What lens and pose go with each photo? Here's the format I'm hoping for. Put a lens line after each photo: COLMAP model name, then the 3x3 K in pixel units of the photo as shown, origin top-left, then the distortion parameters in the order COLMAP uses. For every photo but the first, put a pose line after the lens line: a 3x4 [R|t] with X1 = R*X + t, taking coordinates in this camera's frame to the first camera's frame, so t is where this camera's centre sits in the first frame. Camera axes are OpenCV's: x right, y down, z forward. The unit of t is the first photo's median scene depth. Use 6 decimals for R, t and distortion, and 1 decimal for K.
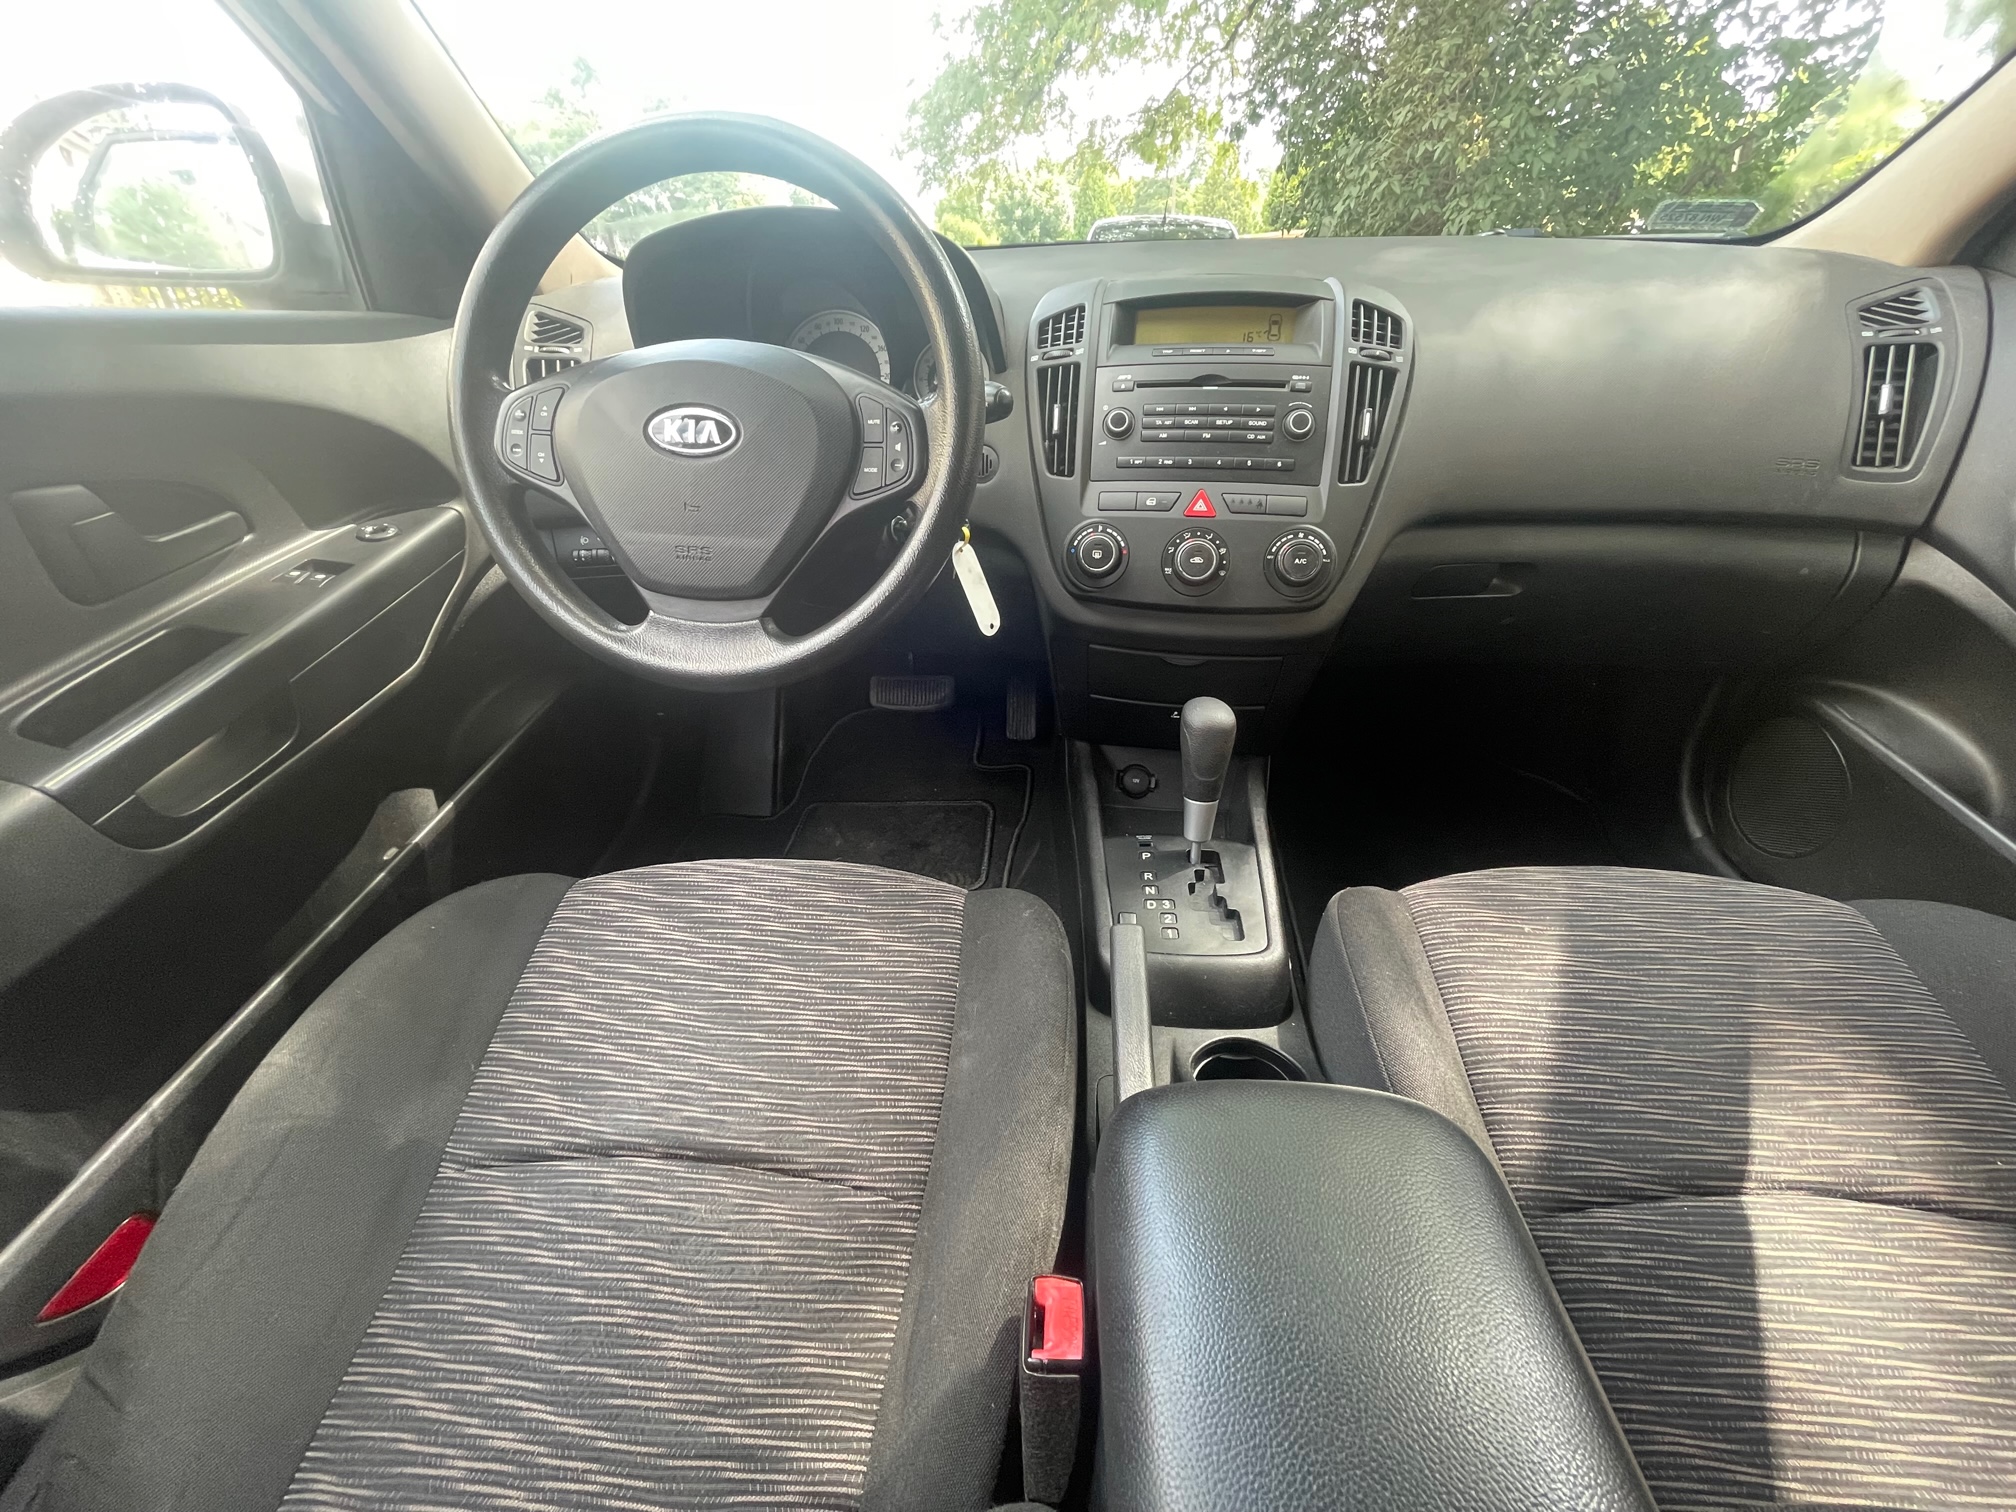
lens RADIAL K [[819.4, 0, 1004.4], [0, 819.4, 755.1], [0, 0, 1]] dist [0.003510, 0.000103]
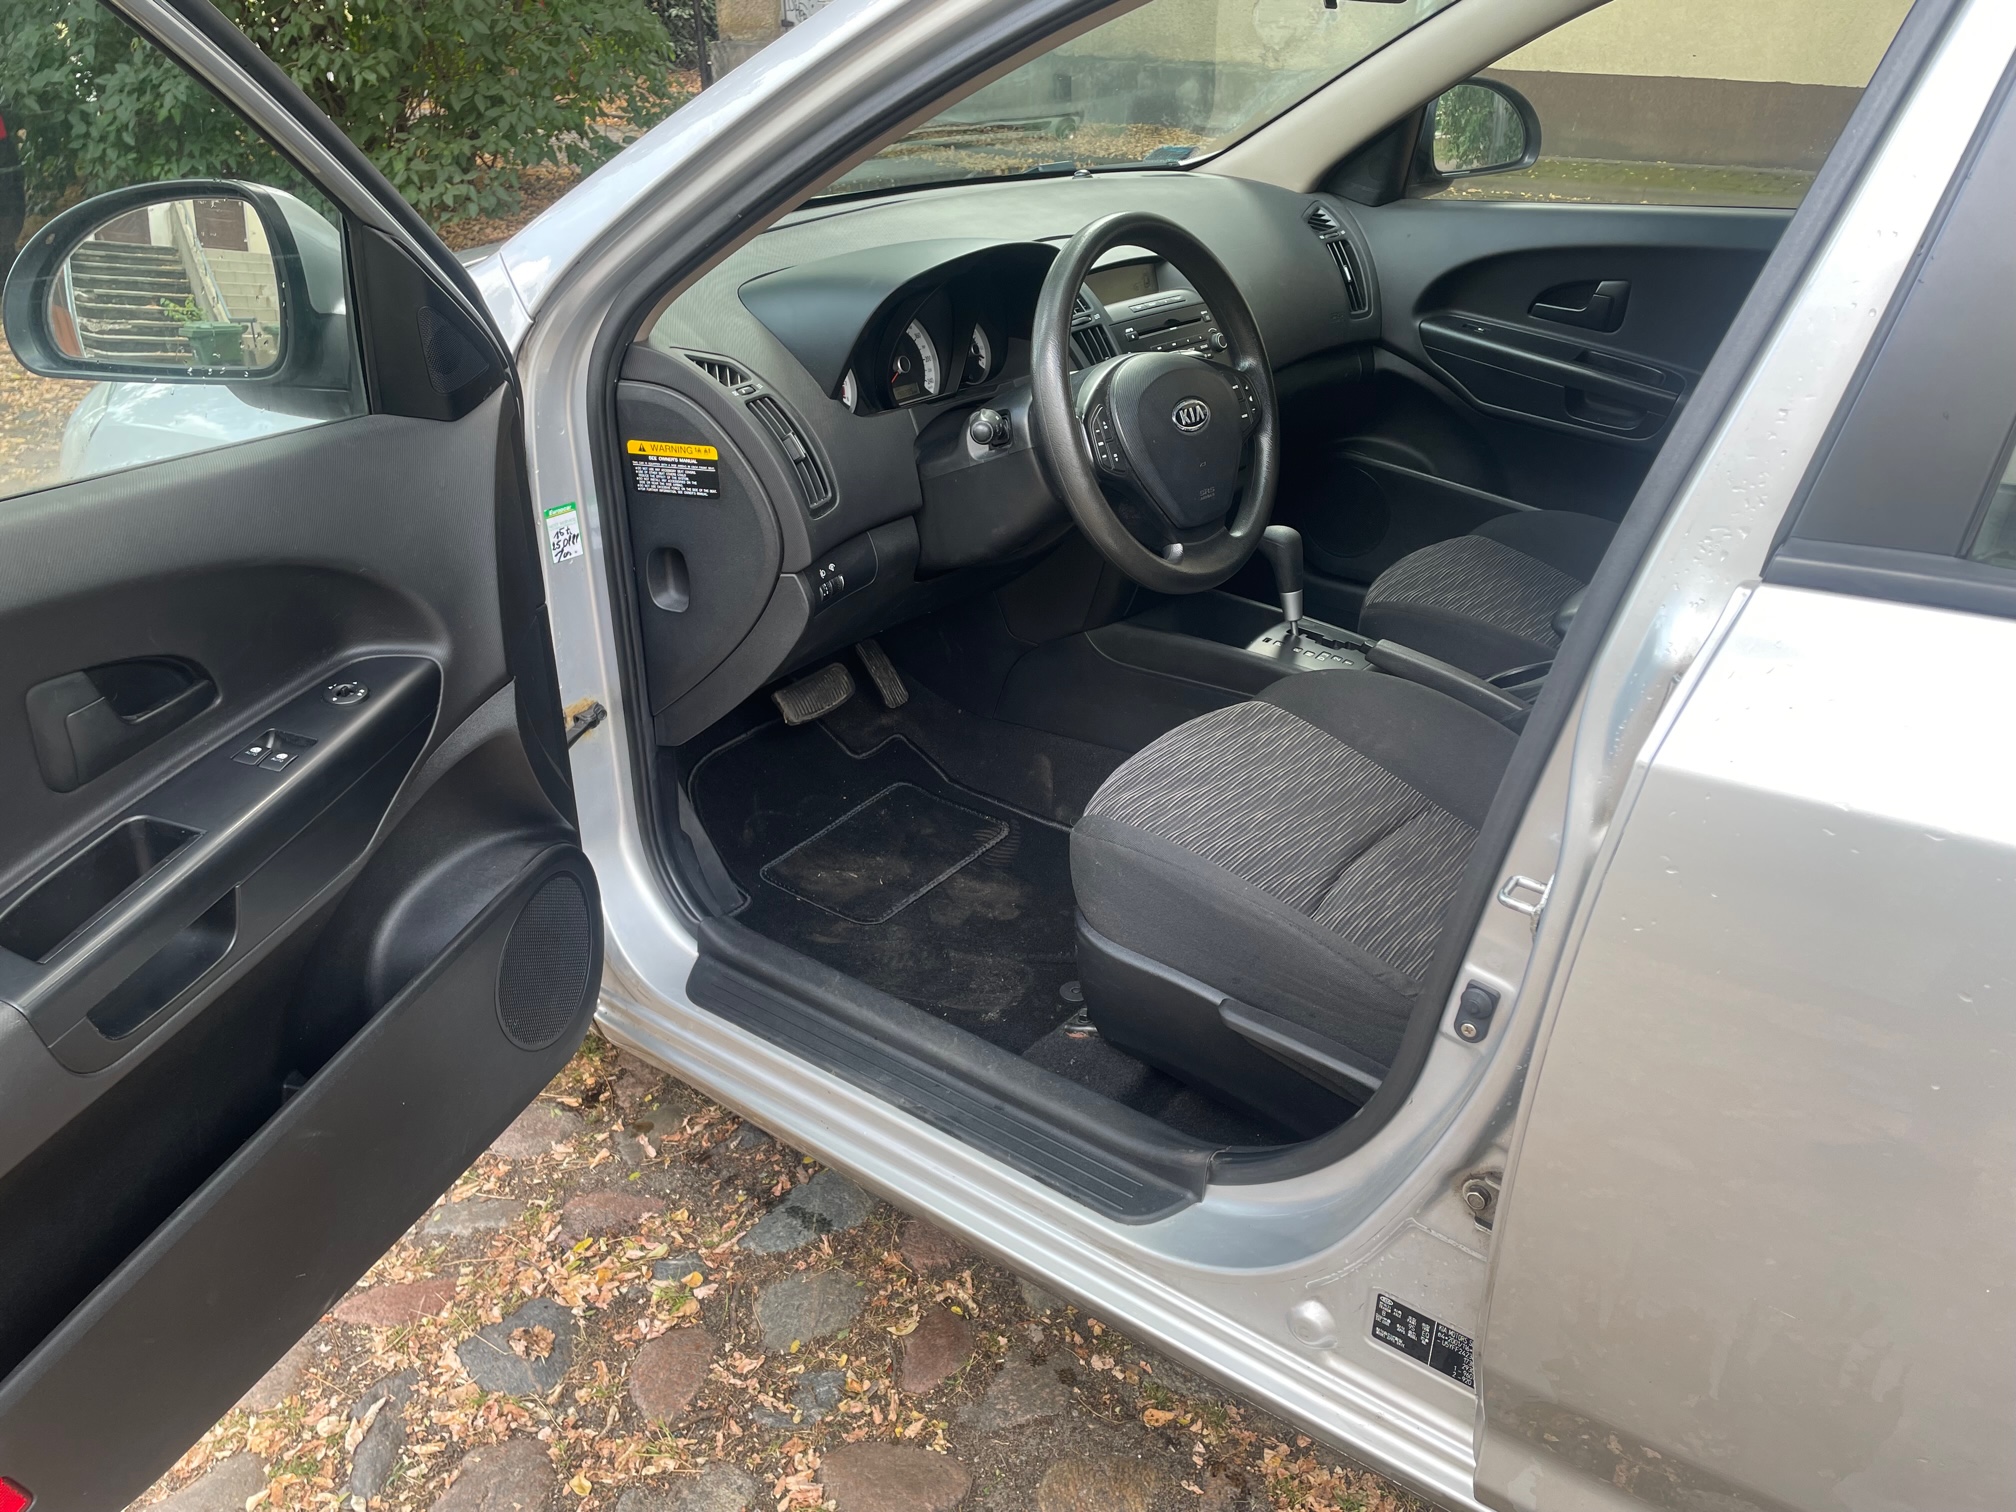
lens RADIAL K [[1542.2, 0, 988.9], [0, 1542.2, 769.7], [0, 0, 1]] dist [0.076405, -0.088274]
pose [[0.531894, -0.370158, 0.761625, -2.296665], [0.418172, 0.896903, 0.143867, -0.285907], [-0.736356, 0.241969, 0.631847, -0.288768]]
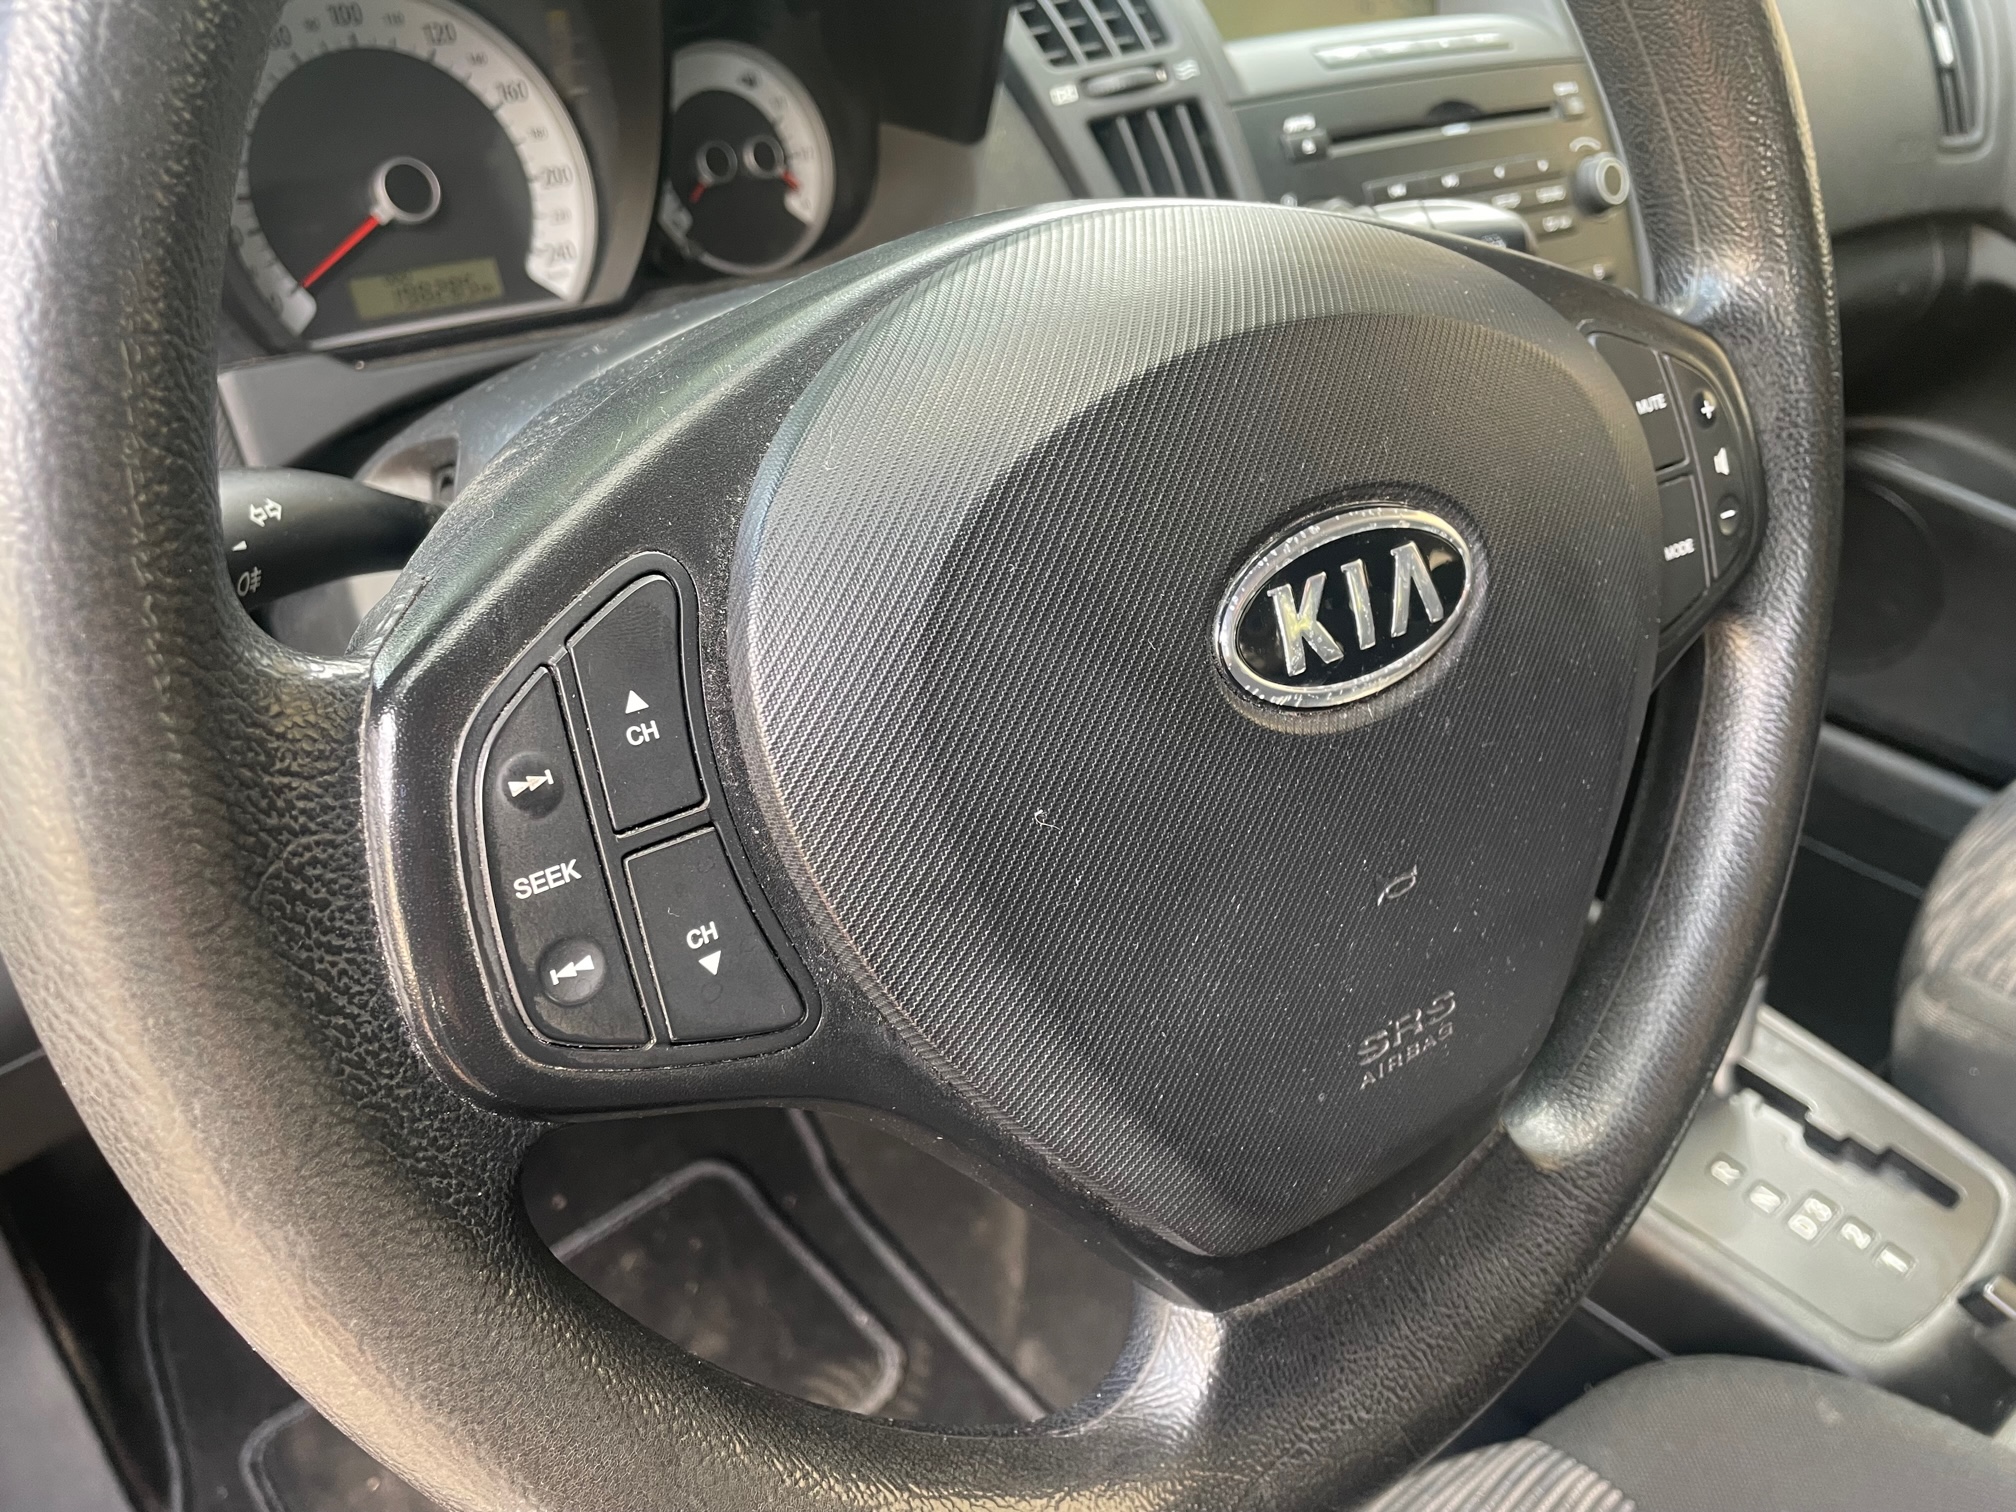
lens RADIAL K [[1542.2, 0, 1016.5], [0, 1542.2, 741.8], [0, 0, 1]] dist [0.076405, -0.088274]
pose [[0.696181, -0.353153, 0.624992, -0.579338], [0.338461, 0.929258, 0.148066, -0.350499], [-0.633069, 0.108454, 0.766460, 0.542217]]
